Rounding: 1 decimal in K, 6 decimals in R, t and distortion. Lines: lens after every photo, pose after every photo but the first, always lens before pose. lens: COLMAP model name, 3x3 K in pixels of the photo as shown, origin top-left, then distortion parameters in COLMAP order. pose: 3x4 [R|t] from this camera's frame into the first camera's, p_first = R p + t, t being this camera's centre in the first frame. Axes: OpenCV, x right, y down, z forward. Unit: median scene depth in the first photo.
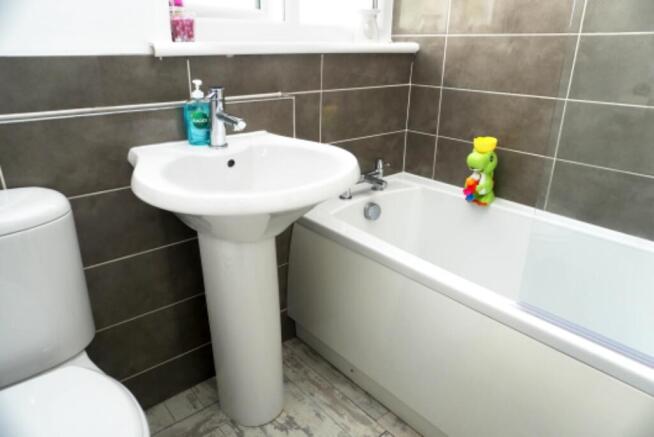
lens RADIAL K [[438.7, 0, 315.9], [0, 438.7, 218.2], [0, 0, 1]] dist [-0.051545, 0.040935]
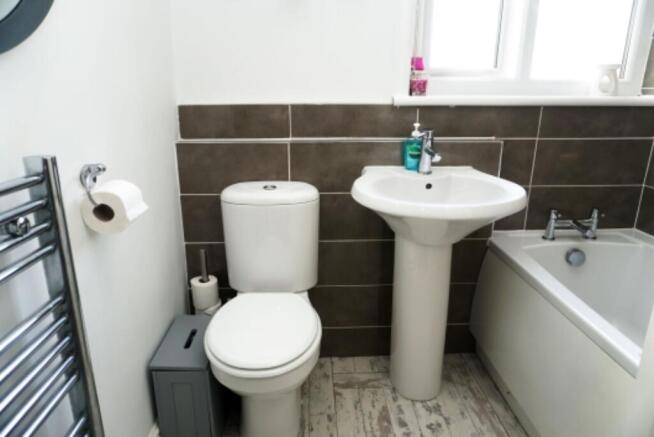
lens RADIAL K [[438.7, 0, 315.9], [0, 438.7, 218.2], [0, 0, 1]] dist [-0.051545, 0.040935]
pose [[0.785250, 0.173701, -0.594315, 0.300047], [-0.222667, 0.974850, -0.009282, 0.049849], [0.577756, 0.139624, 0.804179, -0.216596]]
